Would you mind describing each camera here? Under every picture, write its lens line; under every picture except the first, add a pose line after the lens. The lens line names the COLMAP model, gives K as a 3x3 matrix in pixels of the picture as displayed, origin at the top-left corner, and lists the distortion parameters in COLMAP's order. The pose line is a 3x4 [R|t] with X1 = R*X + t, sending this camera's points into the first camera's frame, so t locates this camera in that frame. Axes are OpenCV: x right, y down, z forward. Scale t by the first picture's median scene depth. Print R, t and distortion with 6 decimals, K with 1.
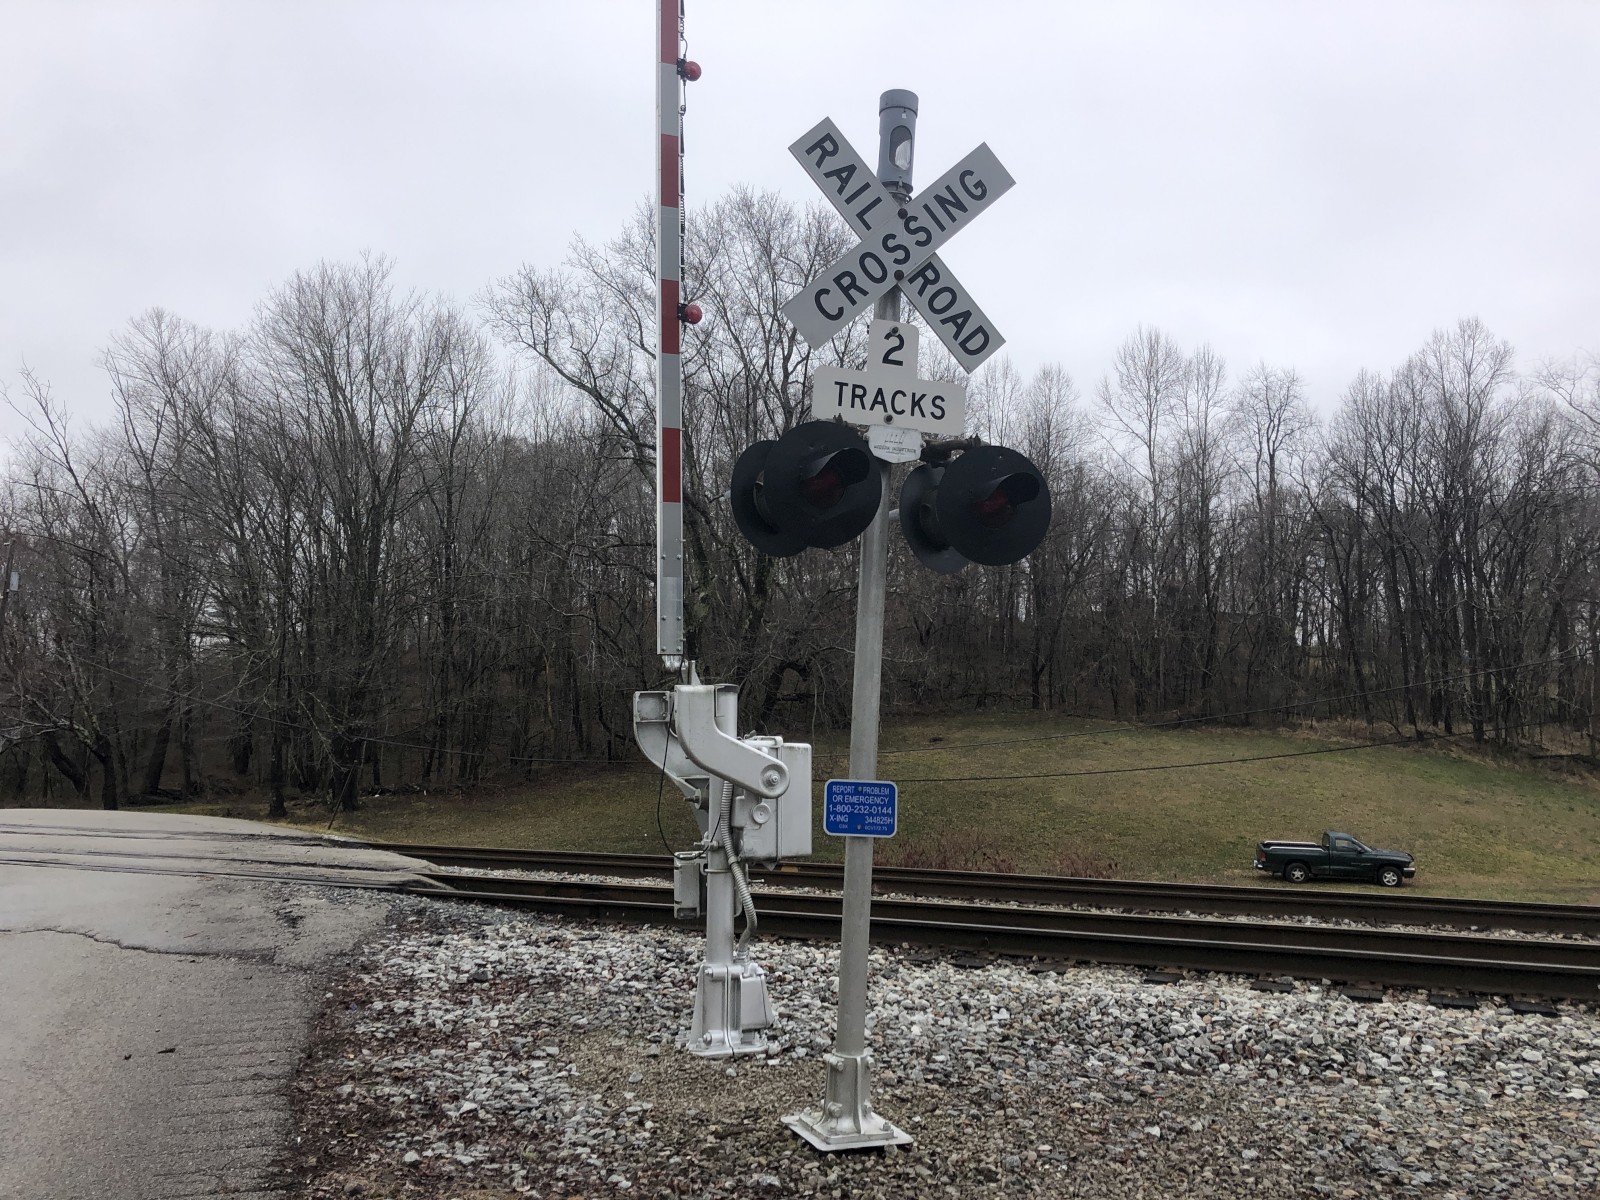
lens RADIAL K [[1294.2, 0, 805.3], [0, 1294.2, 581.1], [0, 0, 1]] dist [0.032185, -0.035744]
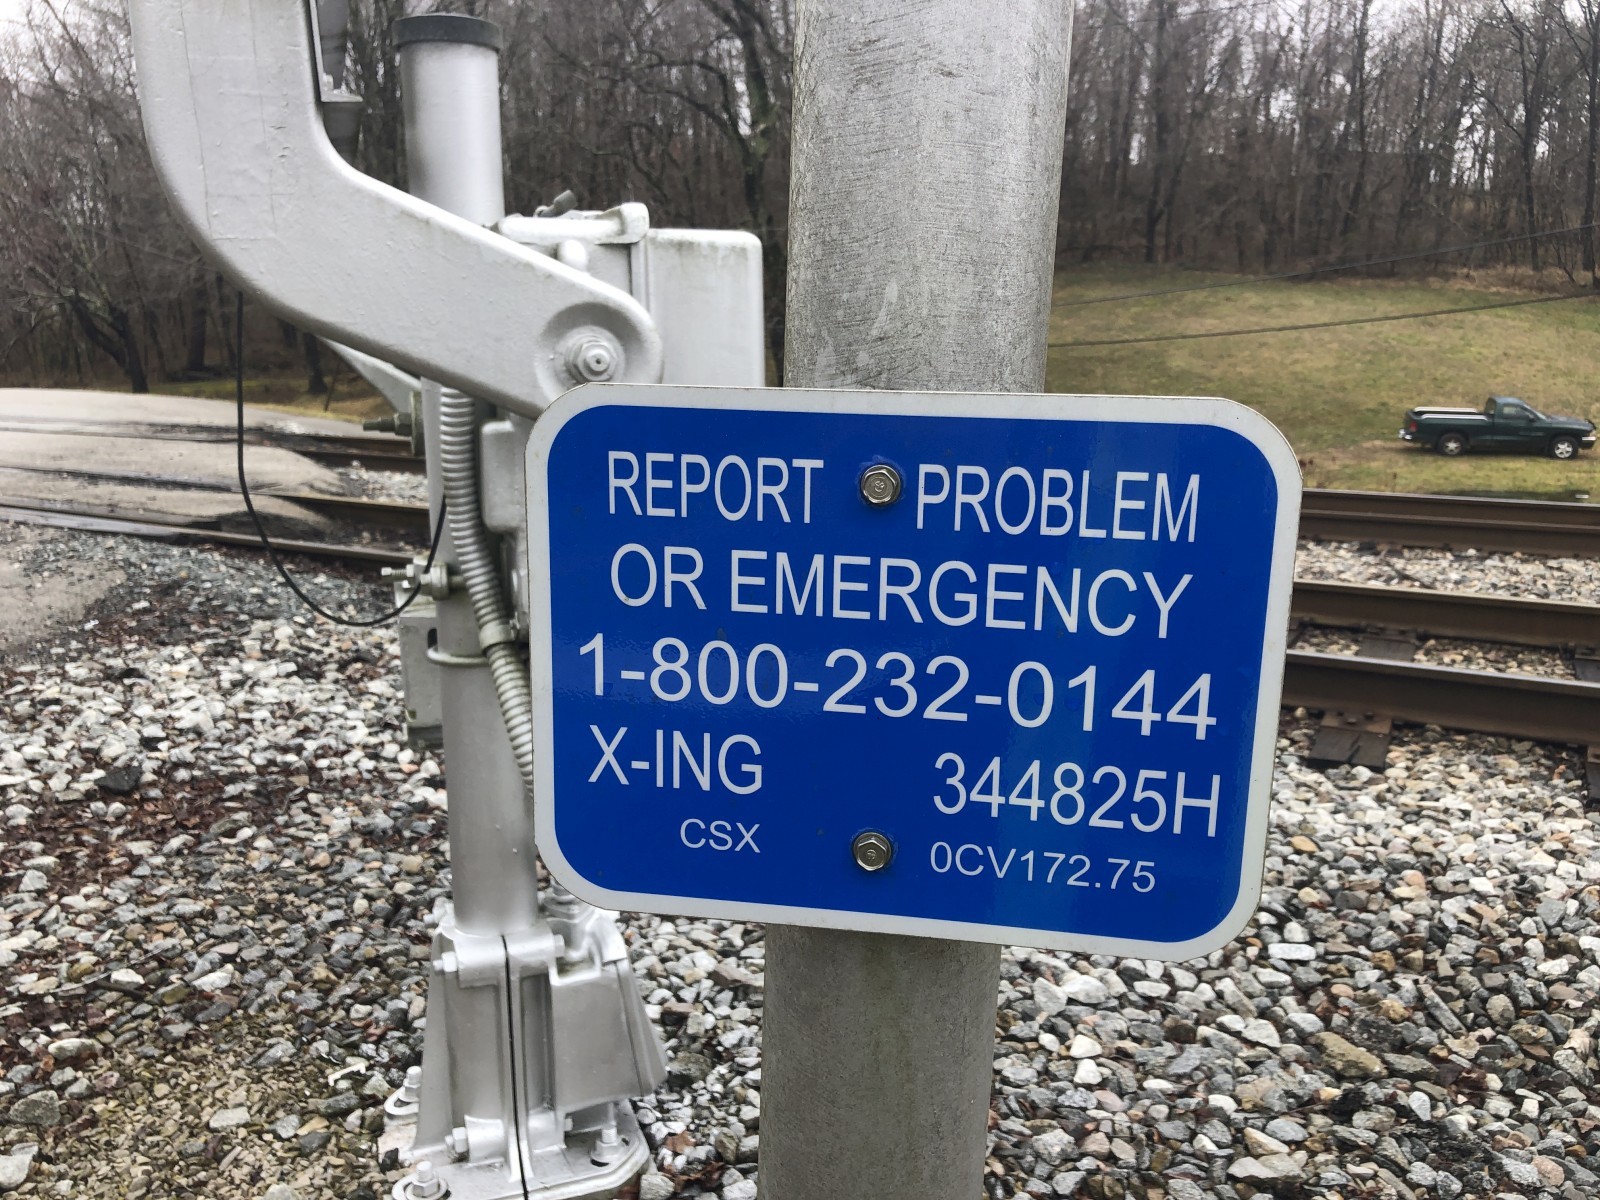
lens RADIAL K [[1294.2, 0, 800.4], [0, 1294.2, 572.9], [0, 0, 1]] dist [0.032185, -0.035744]
pose [[0.997451, -0.001986, -0.071326, 0.005423], [0.024639, 0.947710, 0.318181, 0.017164], [0.066964, -0.319127, 0.945343, 0.114174]]
